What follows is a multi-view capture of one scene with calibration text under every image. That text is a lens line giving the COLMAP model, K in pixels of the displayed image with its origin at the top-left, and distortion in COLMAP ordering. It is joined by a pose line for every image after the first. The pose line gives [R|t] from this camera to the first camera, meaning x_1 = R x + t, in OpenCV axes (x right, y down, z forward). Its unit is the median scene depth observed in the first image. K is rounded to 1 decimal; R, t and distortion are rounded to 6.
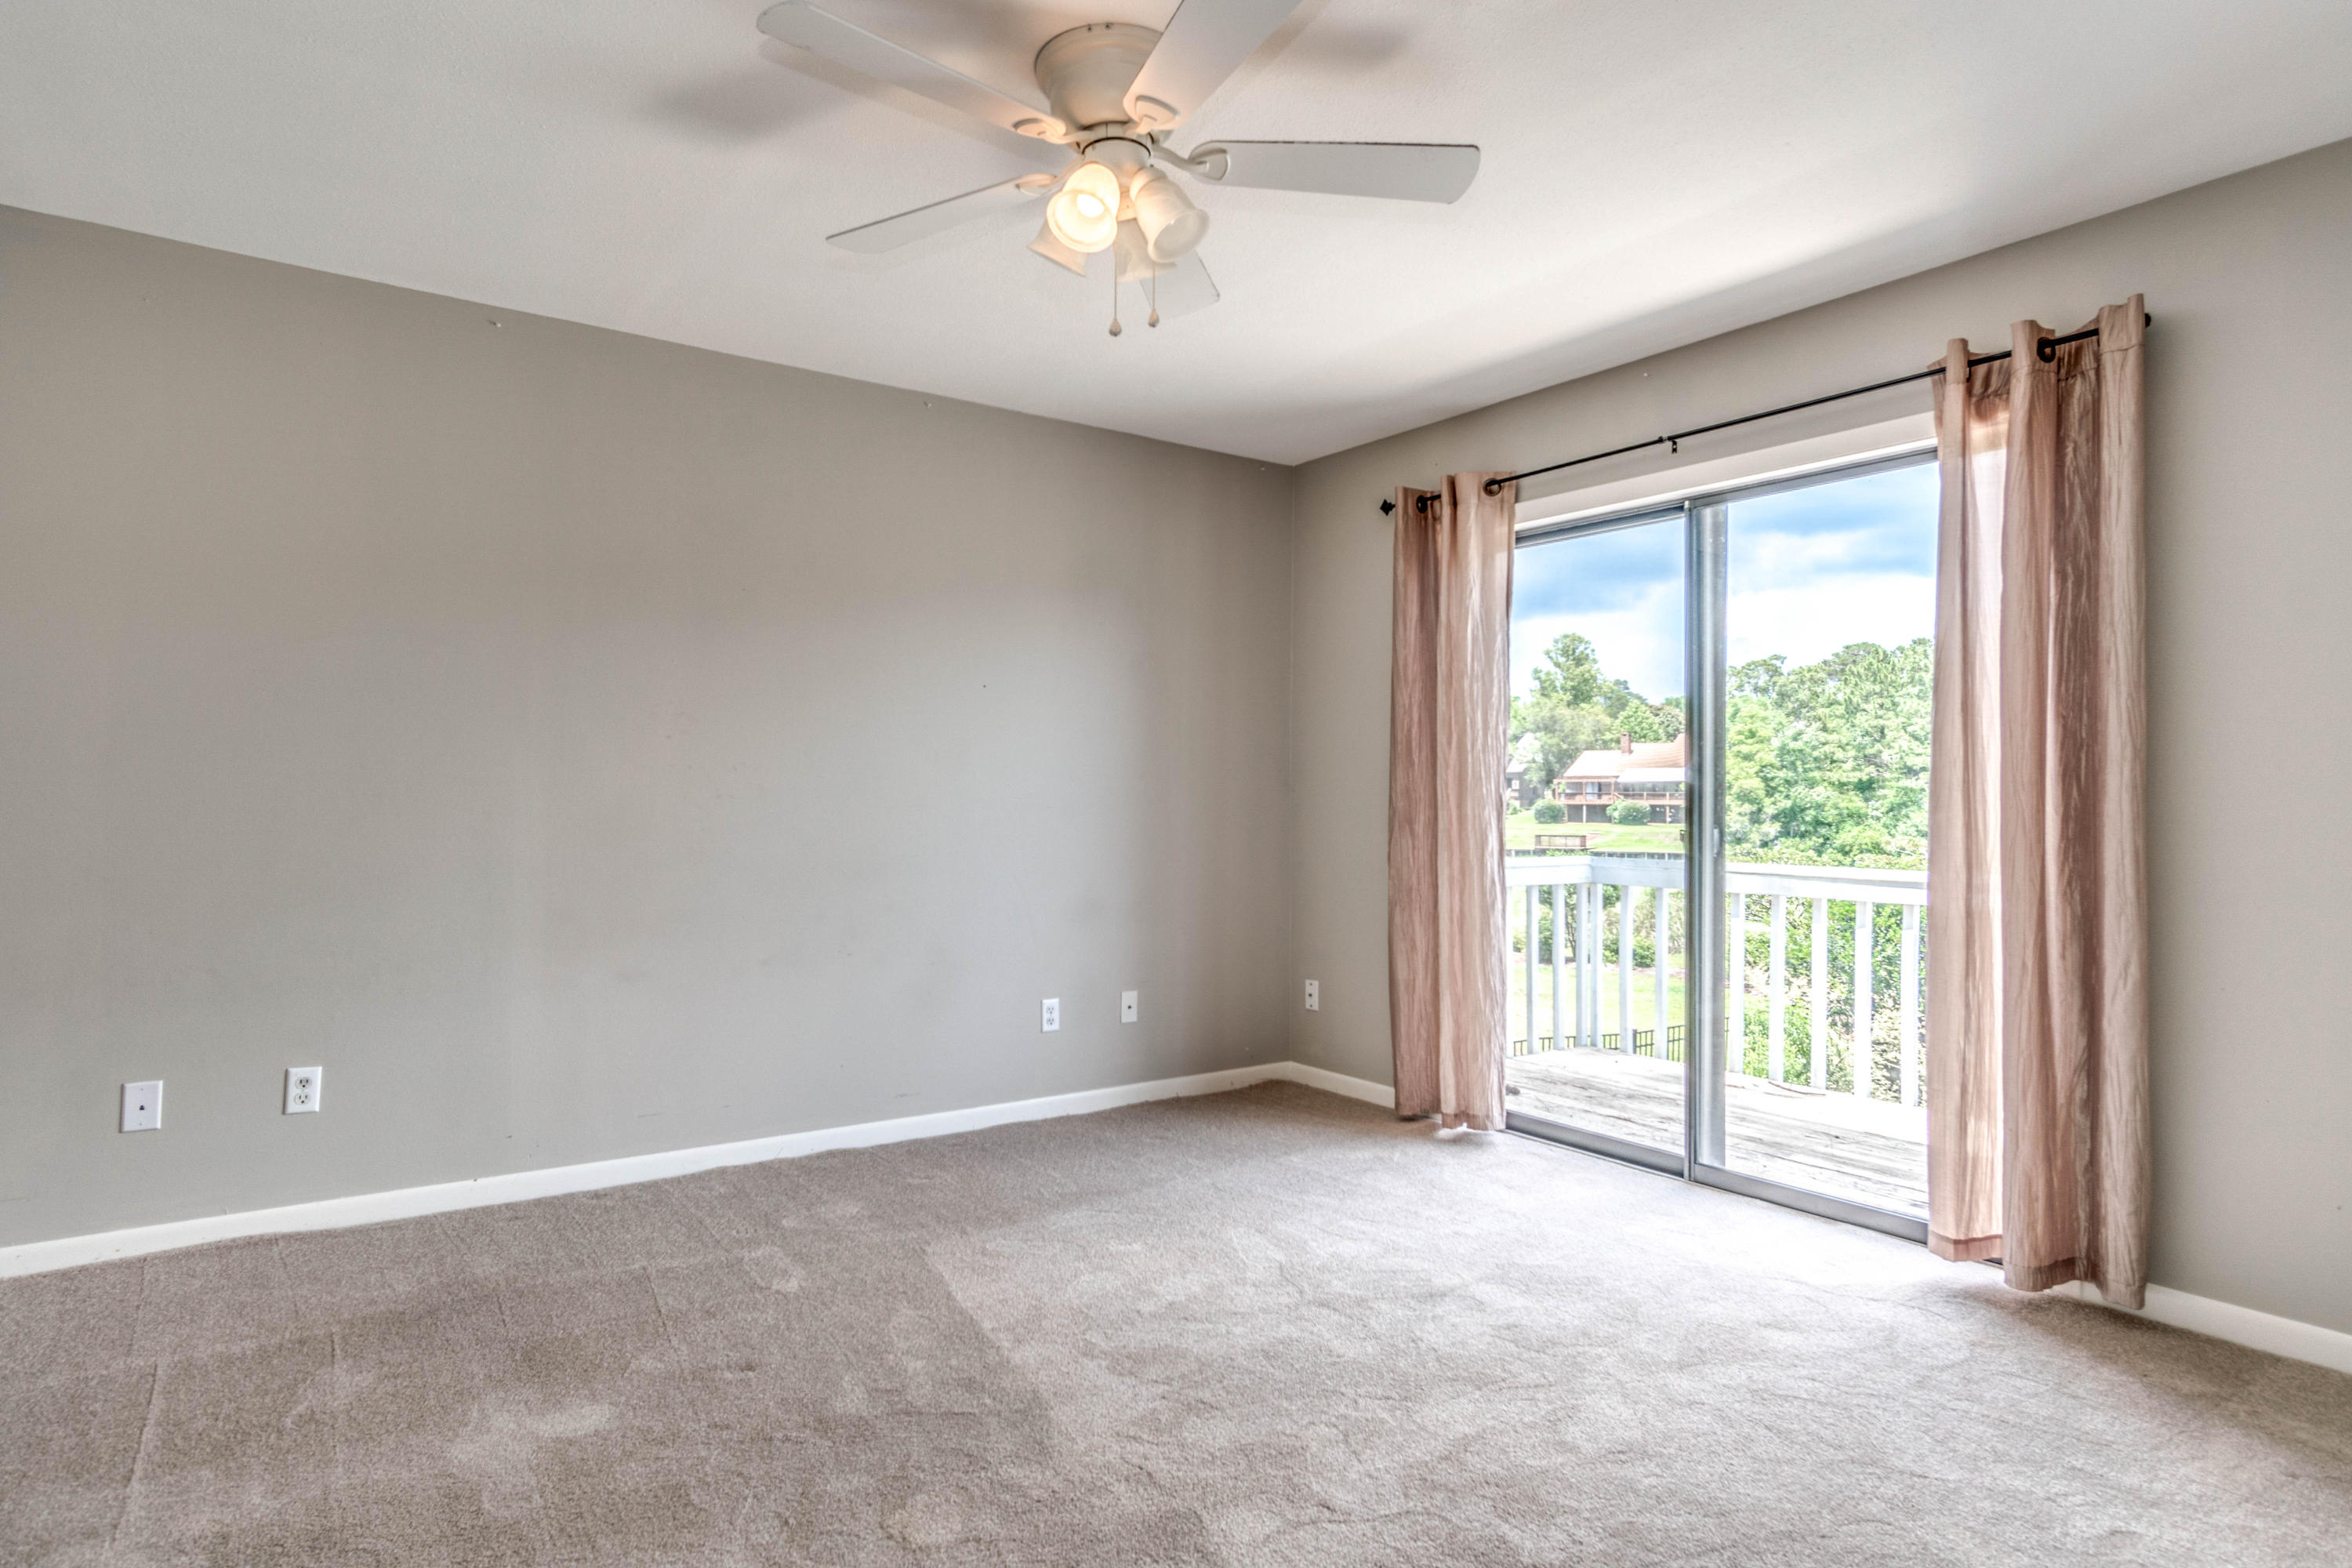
lens RADIAL K [[1273.8, 0, 1174.9], [0, 1273.8, 779.4], [0, 0, 1]] dist [-0.014752, 0.002097]
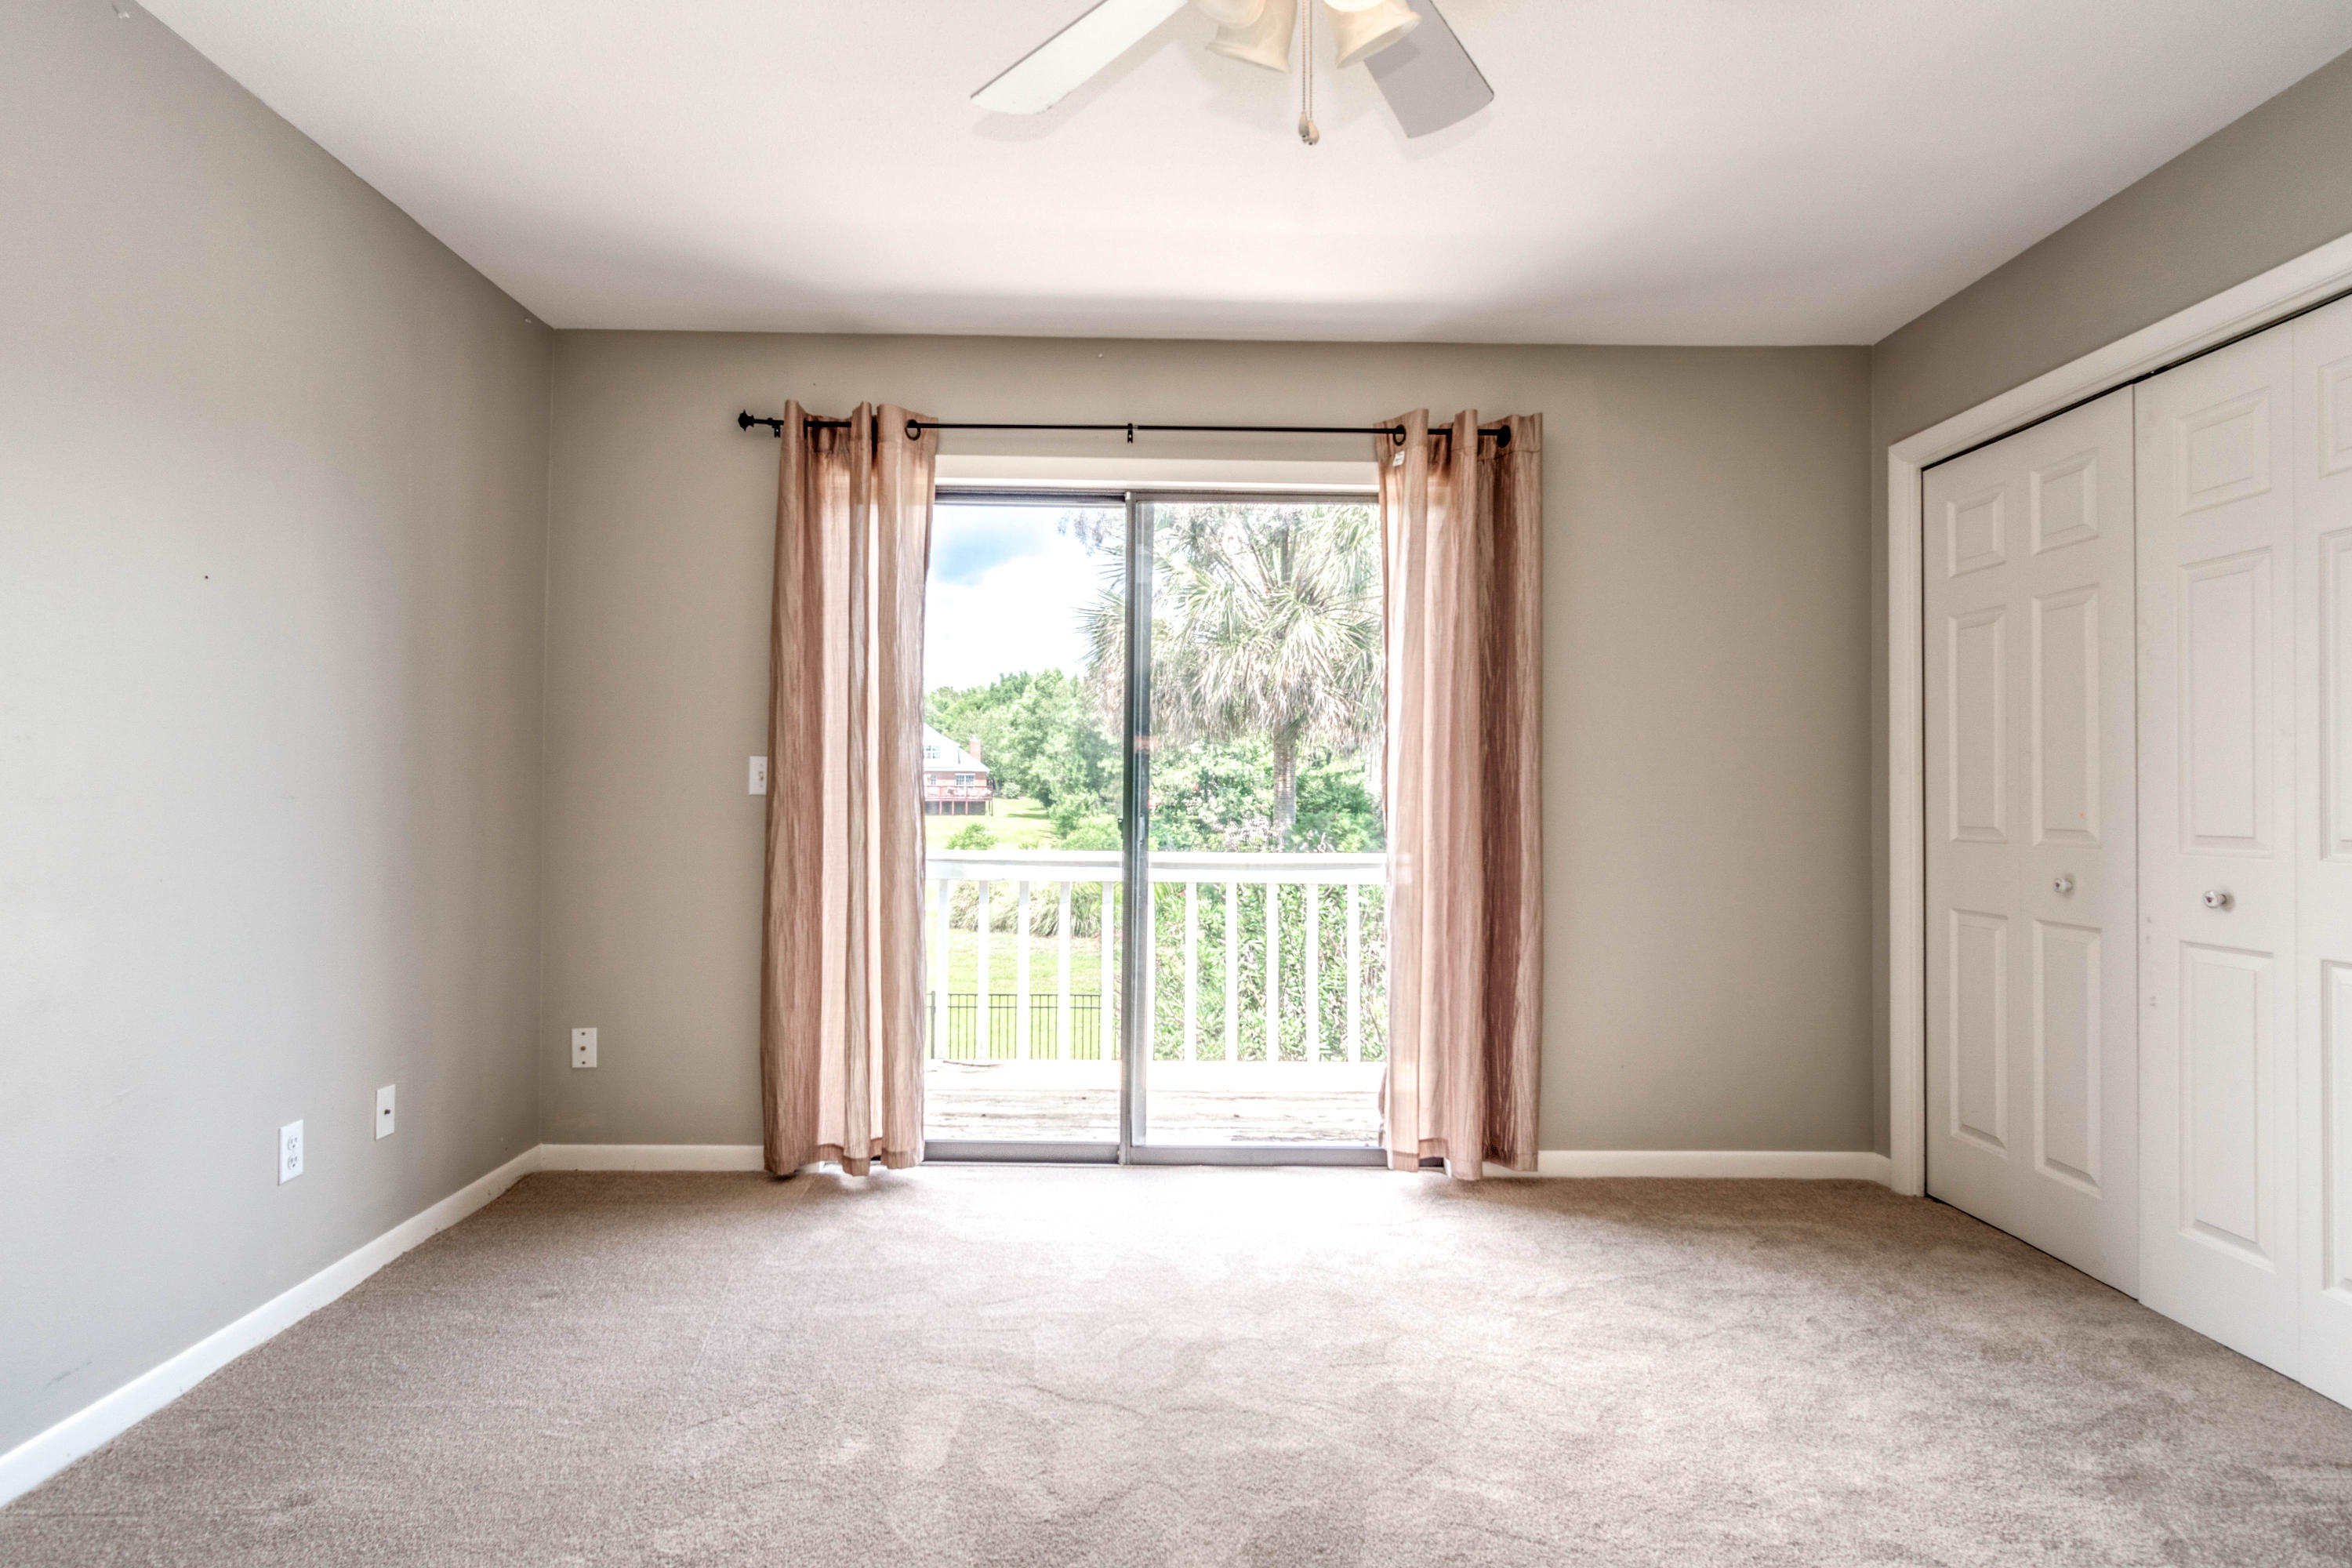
lens RADIAL K [[1273.8, 0, 1163.0], [0, 1273.8, 774.7], [0, 0, 1]] dist [-0.014752, 0.002097]
pose [[0.571272, 0.011691, 0.820677, -0.380518], [-0.018201, 0.999833, -0.001574, 0.005716], [-0.820559, -0.014038, 0.571390, 0.371391]]
